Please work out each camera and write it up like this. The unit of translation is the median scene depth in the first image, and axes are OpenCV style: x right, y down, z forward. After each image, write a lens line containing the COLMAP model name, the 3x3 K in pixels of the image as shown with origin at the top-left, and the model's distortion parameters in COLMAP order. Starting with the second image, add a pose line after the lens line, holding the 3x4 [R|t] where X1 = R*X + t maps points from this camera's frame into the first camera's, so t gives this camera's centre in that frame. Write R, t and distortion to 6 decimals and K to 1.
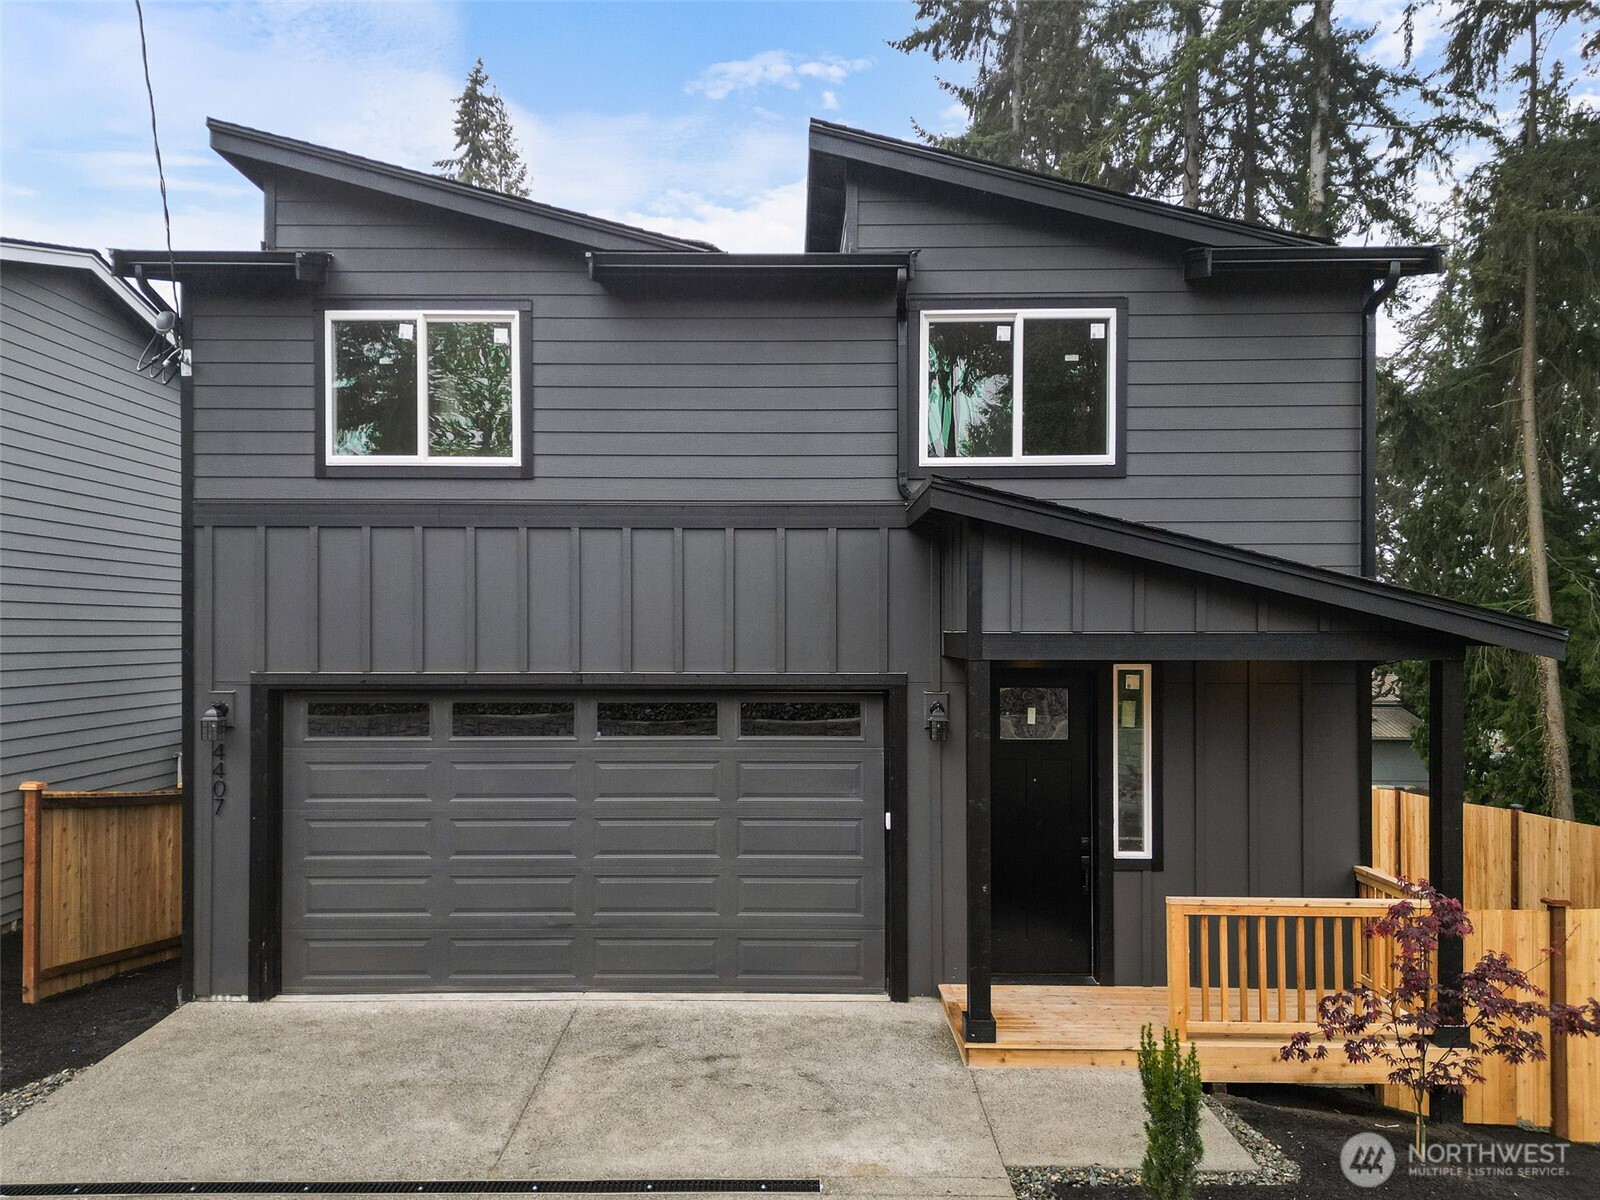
lens RADIAL K [[1108.3, 0, 796.7], [0, 1108.3, 616.6], [0, 0, 1]] dist [0.048678, -0.004290]
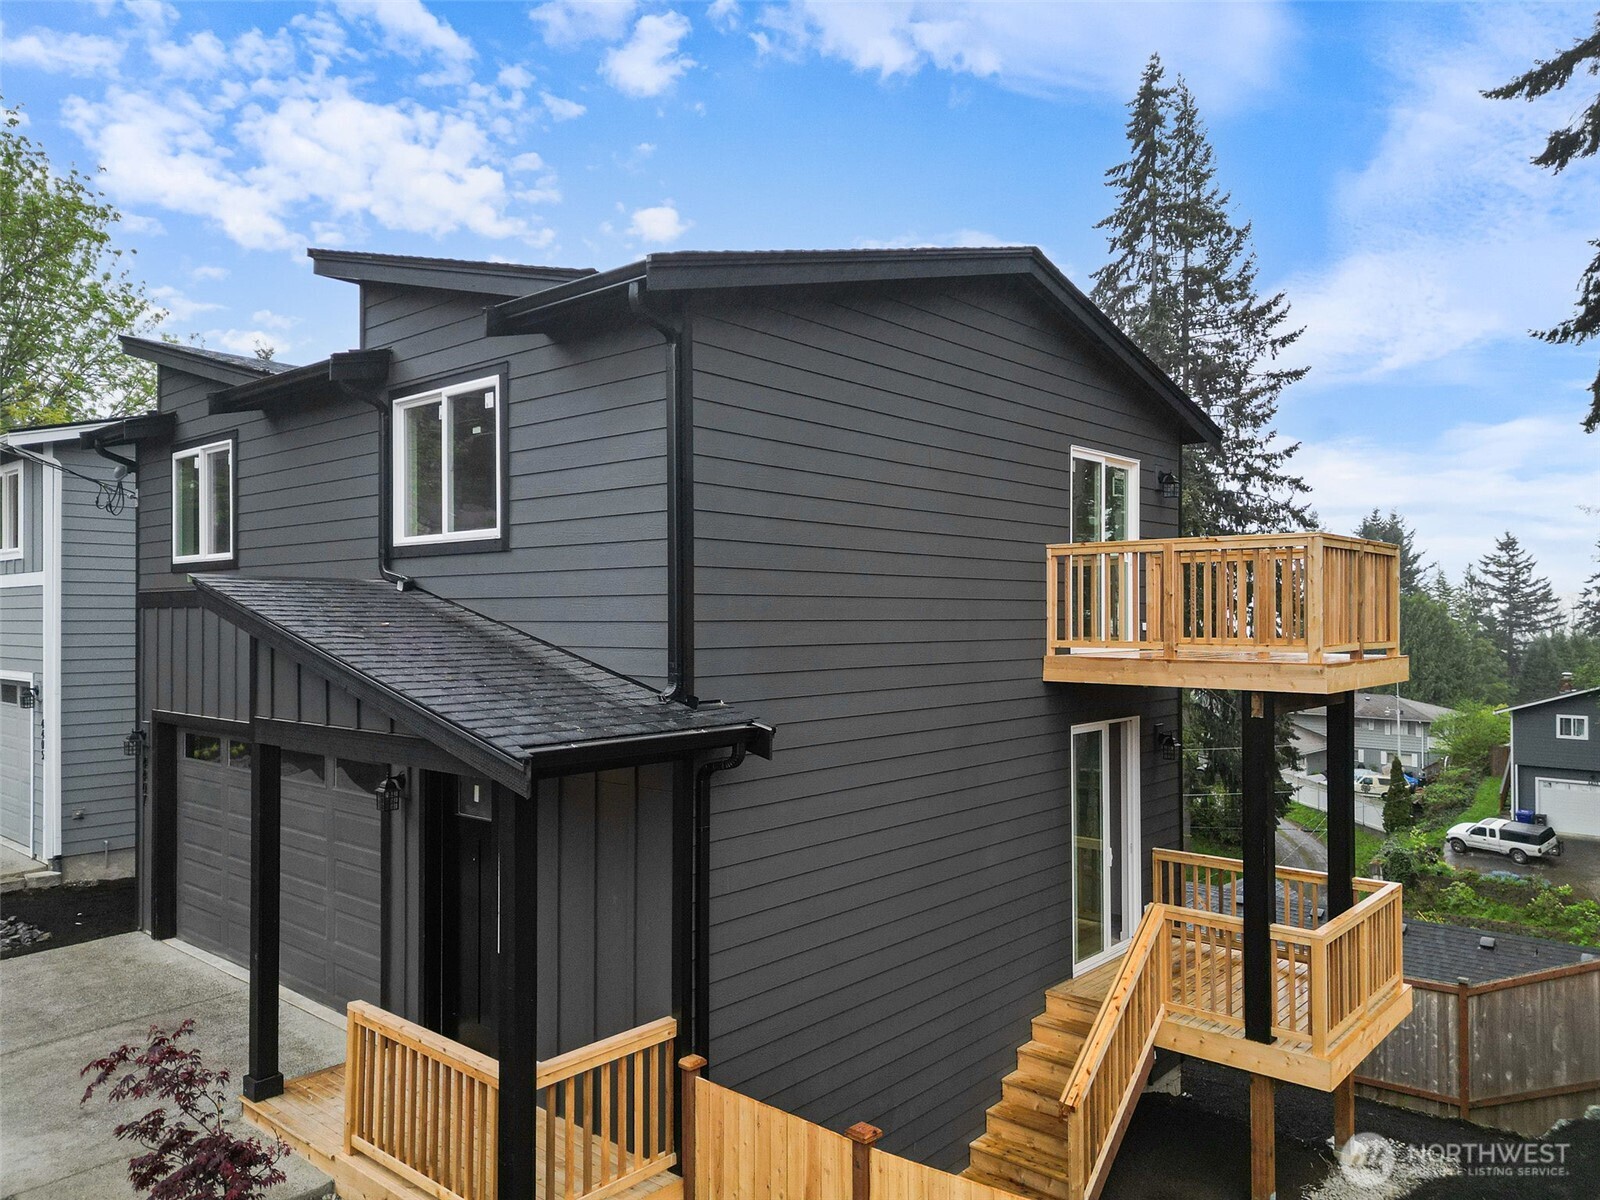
lens RADIAL K [[1116.0, 0, 800.0], [0, 1116.0, 600.0], [0, 0, 1]] dist [0.046068, -0.000706]
pose [[0.757187, -0.008796, -0.653139, 1.100345], [0.002343, 0.999939, -0.010750, -0.072482], [0.653194, 0.006610, 0.757162, 0.443082]]
